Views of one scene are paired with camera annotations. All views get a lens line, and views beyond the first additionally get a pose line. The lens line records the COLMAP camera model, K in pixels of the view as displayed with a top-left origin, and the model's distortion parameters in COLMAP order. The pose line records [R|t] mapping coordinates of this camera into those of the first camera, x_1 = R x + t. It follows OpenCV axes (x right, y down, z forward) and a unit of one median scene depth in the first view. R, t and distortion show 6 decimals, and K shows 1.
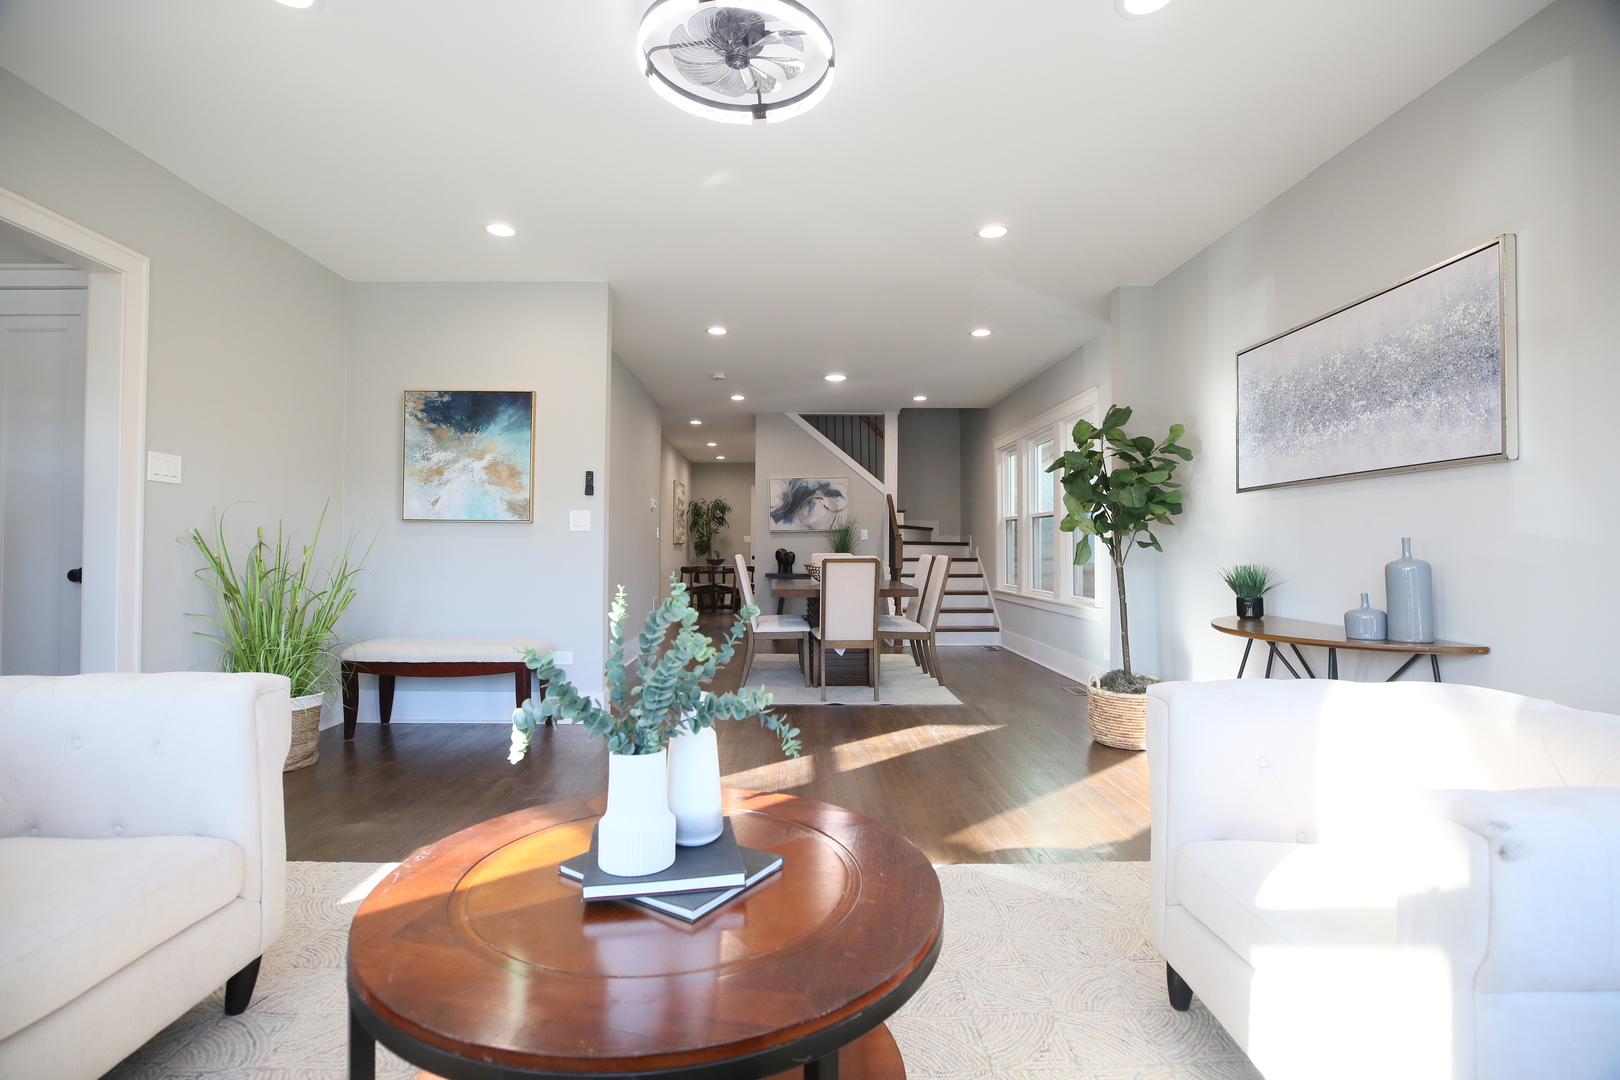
lens RADIAL K [[742.5, 0, 803.9], [0, 742.5, 538.6], [0, 0, 1]] dist [-0.042889, 0.012674]
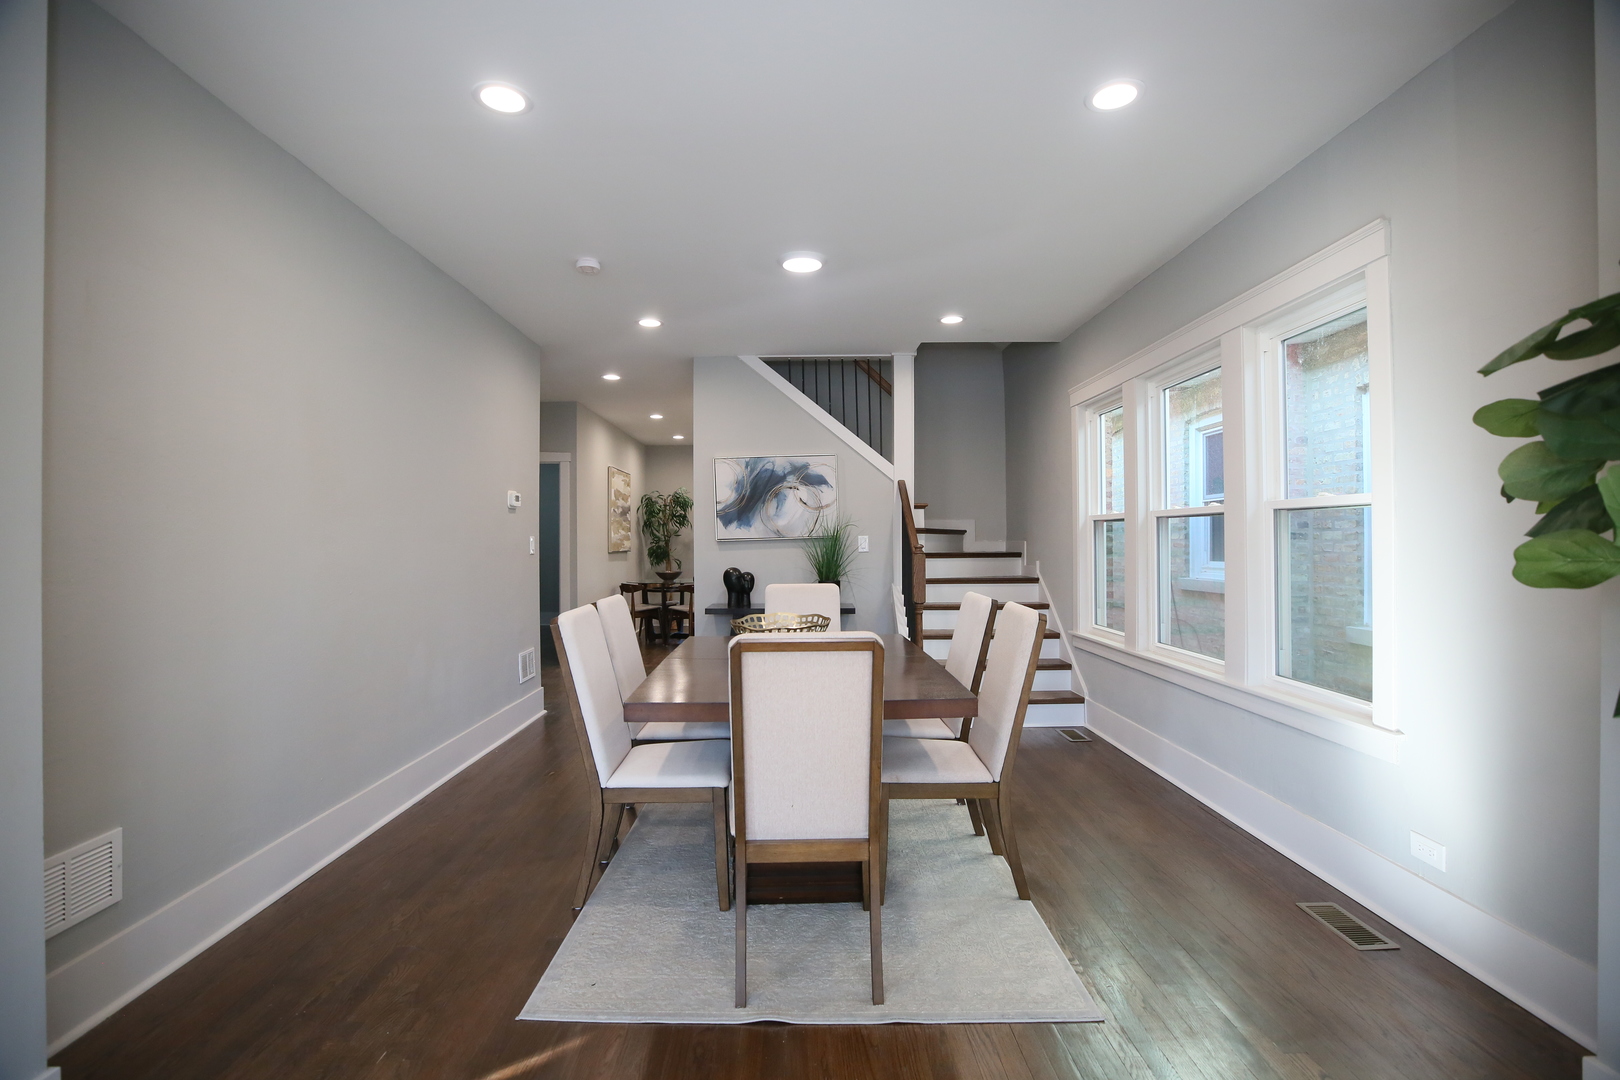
lens RADIAL K [[742.5, 0, 803.9], [0, 742.5, 538.6], [0, 0, 1]] dist [-0.042889, 0.012674]
pose [[0.999883, -0.008682, -0.012607, 0.038267], [0.008793, 0.999923, 0.008770, -0.015991], [0.012530, -0.008880, 0.999882, 0.357942]]
